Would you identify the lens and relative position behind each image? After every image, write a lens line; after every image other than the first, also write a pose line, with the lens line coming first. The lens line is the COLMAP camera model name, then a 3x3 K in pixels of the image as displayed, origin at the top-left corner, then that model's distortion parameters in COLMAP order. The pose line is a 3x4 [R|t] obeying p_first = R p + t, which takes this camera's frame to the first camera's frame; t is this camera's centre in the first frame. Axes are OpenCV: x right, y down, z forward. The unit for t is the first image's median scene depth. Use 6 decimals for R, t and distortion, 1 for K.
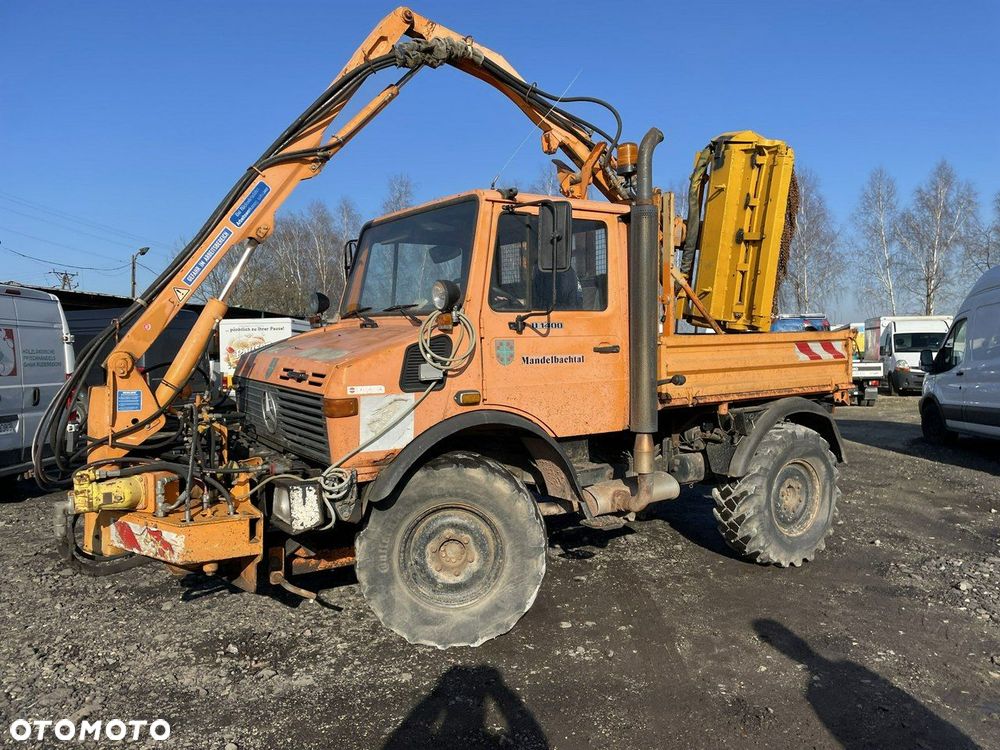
lens RADIAL K [[753.0, 0, 513.8], [0, 753.0, 380.6], [0, 0, 1]] dist [0.095350, -0.107101]
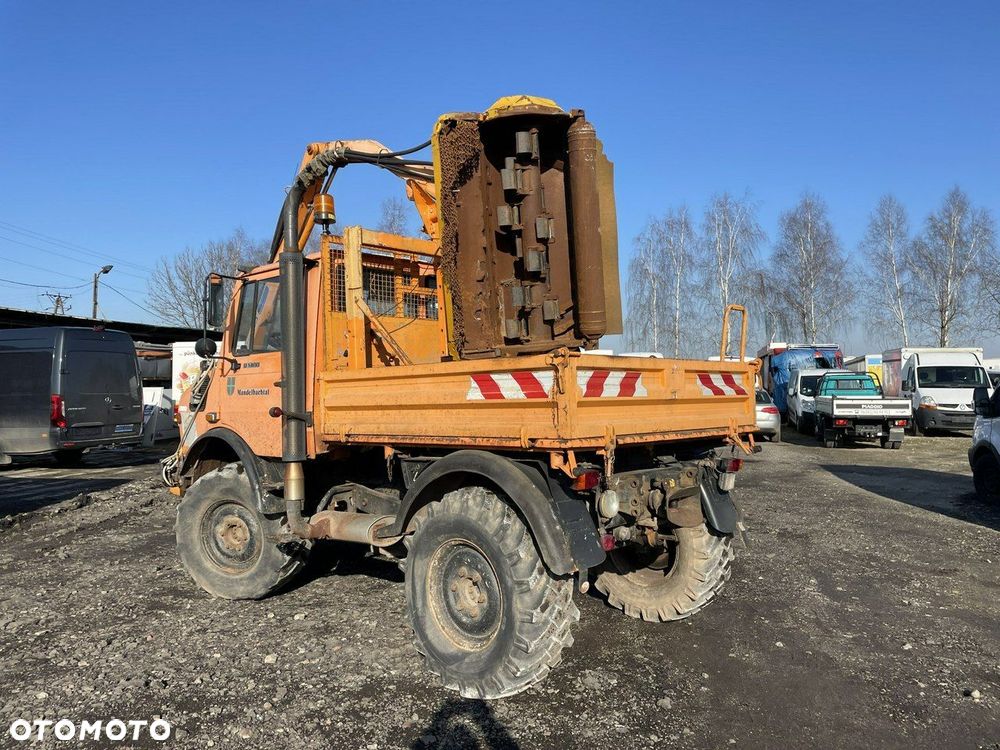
lens RADIAL K [[753.0, 0, 497.8], [0, 753.0, 375.3], [0, 0, 1]] dist [0.095350, -0.107101]
pose [[0.999683, 0.012718, -0.021720, 0.027225], [-0.013650, 0.998968, -0.043315, -0.006589], [0.021147, 0.043598, 0.998825, 0.106612]]
